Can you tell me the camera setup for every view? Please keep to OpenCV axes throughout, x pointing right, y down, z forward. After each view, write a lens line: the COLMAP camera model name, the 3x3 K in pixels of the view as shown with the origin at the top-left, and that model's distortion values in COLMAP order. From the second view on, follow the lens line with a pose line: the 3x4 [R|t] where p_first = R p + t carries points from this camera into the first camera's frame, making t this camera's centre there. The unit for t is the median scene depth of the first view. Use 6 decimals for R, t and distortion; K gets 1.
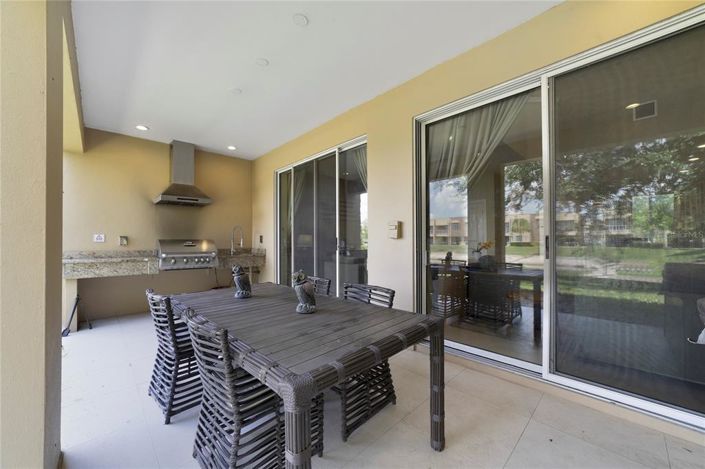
lens RADIAL K [[268.6, 0, 352.7], [0, 268.6, 237.2], [0, 0, 1]] dist [-0.010530, -0.000086]
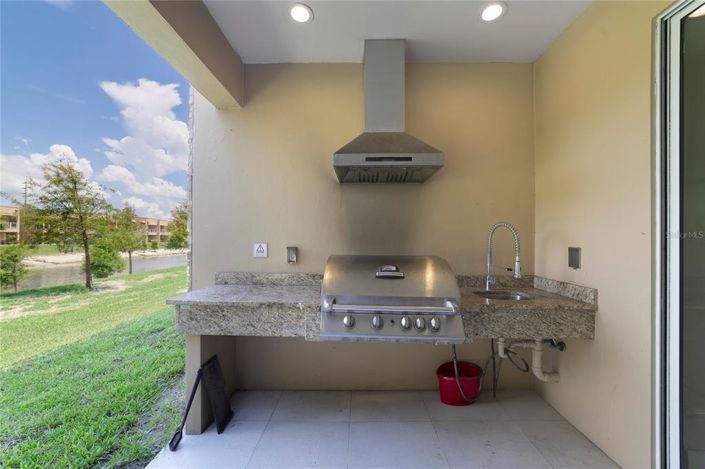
lens RADIAL K [[268.6, 0, 353.1], [0, 268.6, 236.3], [0, 0, 1]] dist [-0.010530, -0.000086]
pose [[0.696171, 0.004826, -0.717859, -0.363717], [-0.001142, 0.999984, 0.005615, -0.027650], [0.717875, -0.003090, 0.696165, 0.679819]]
